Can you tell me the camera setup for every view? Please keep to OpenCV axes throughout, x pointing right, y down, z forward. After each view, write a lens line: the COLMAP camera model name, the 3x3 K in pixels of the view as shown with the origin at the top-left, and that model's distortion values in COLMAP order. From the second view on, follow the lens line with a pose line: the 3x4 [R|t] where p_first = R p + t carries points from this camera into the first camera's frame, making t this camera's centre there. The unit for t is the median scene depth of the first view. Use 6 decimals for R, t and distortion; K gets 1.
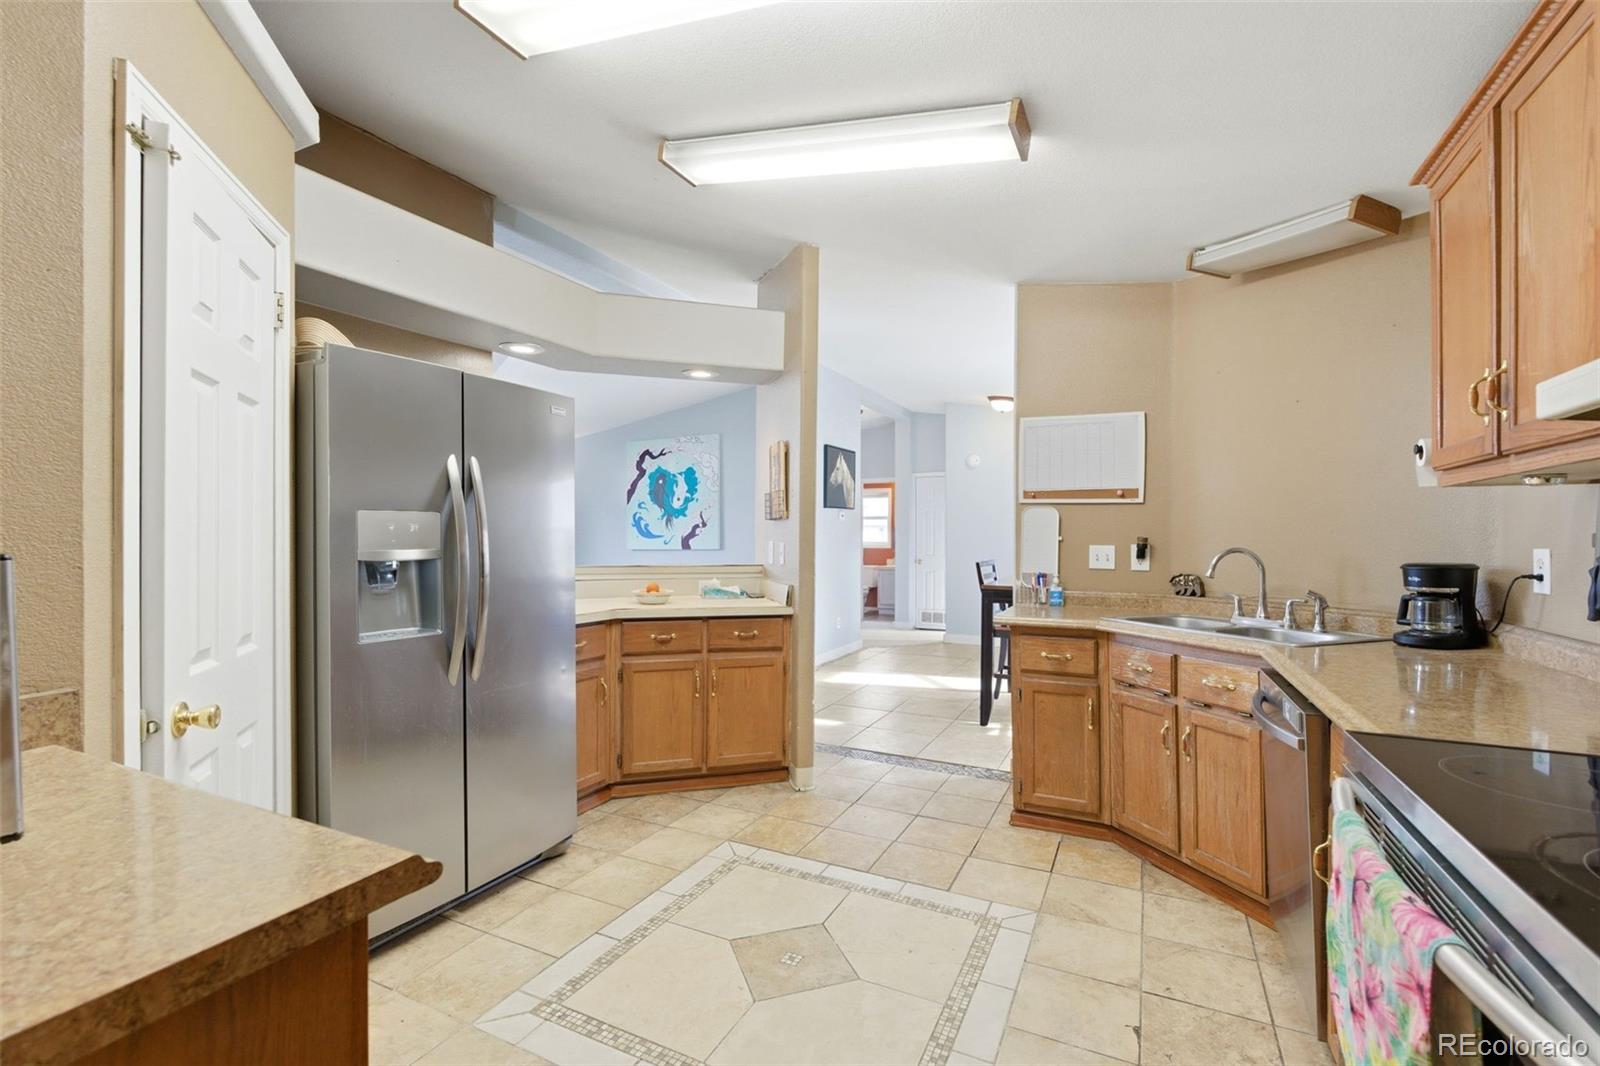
lens RADIAL K [[704.3, 0, 802.3], [0, 704.3, 537.3], [0, 0, 1]] dist [-0.005280, 0.001879]
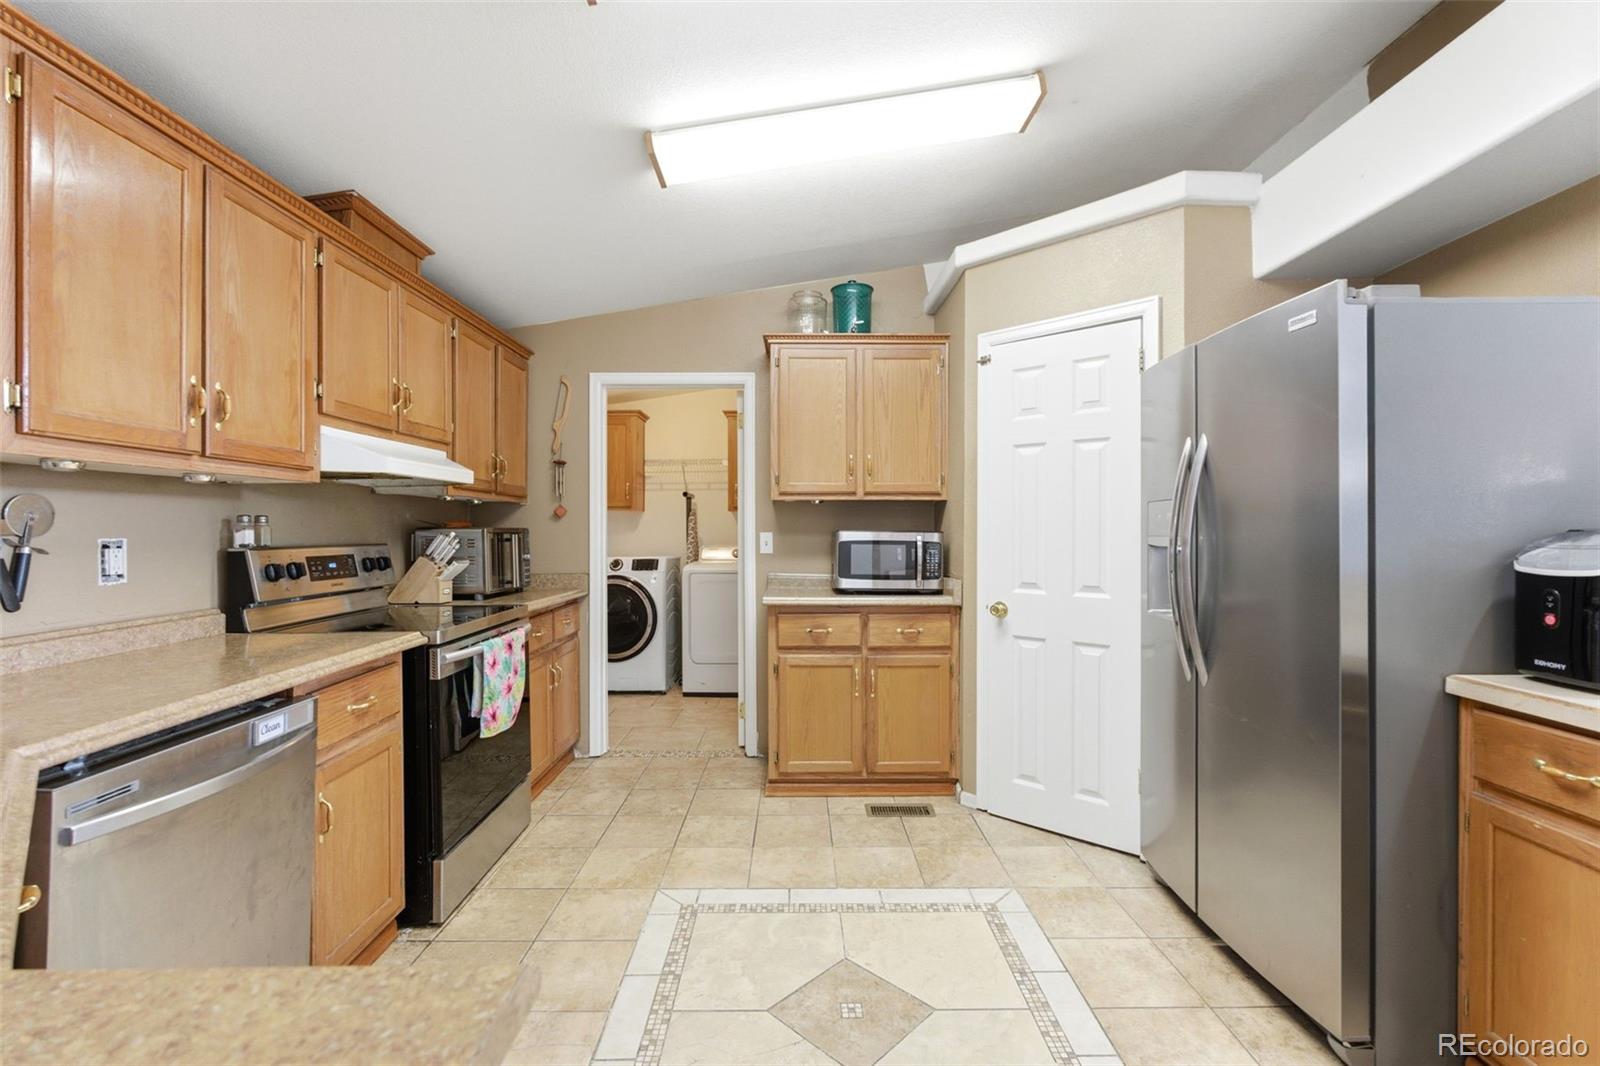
lens RADIAL K [[704.3, 0, 799.2], [0, 704.3, 530.7], [0, 0, 1]] dist [-0.005280, 0.001879]
pose [[-0.896193, 0.001998, -0.443661, 0.454671], [0.003487, 0.999991, -0.002540, 0.011466], [0.443652, -0.003824, -0.896191, 1.869573]]
